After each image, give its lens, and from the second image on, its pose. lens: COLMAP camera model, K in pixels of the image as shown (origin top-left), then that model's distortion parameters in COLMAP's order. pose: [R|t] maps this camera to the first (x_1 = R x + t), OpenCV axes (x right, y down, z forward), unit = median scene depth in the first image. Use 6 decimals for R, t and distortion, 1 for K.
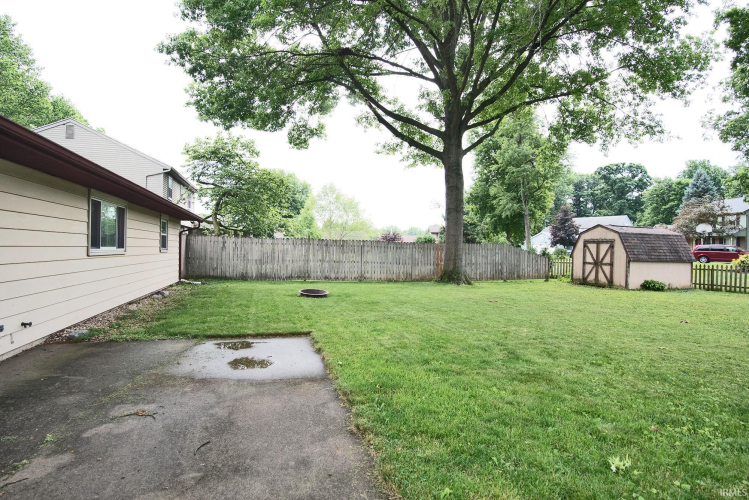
lens RADIAL K [[404.5, 0, 374.5], [0, 404.5, 250.0], [0, 0, 1]] dist [-0.000198, 0.000030]
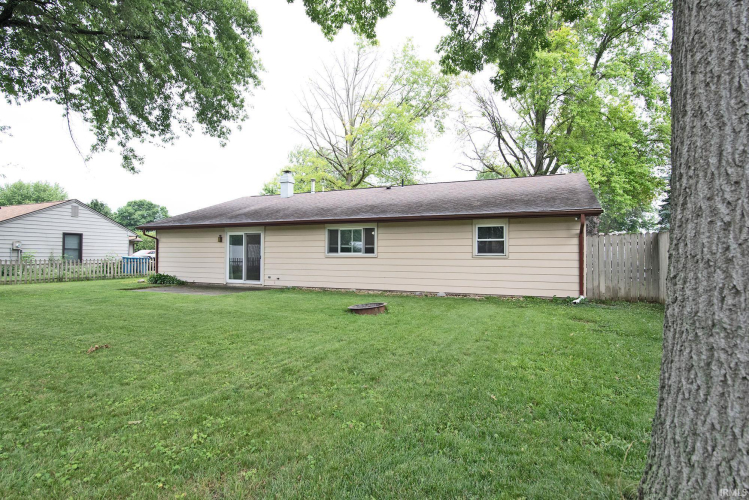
lens RADIAL K [[404.5, 0, 374.5], [0, 404.5, 250.0], [0, 0, 1]] dist [-0.000198, 0.000030]
pose [[-0.636720, -0.023161, -0.770747, 0.553126], [-0.011995, 0.999725, -0.020132, 0.013289], [0.771002, -0.003573, -0.636823, 1.964922]]
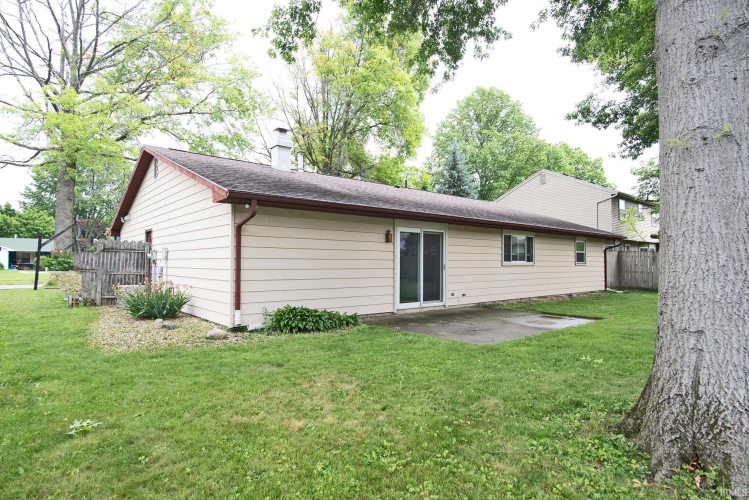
lens RADIAL K [[404.5, 0, 374.5], [0, 404.5, 250.0], [0, 0, 1]] dist [-0.000198, 0.000030]
pose [[0.421694, -0.041261, -0.905799, 0.555976], [0.002139, 0.999007, -0.044512, 0.018418], [0.906736, 0.016833, 0.421363, -0.230646]]
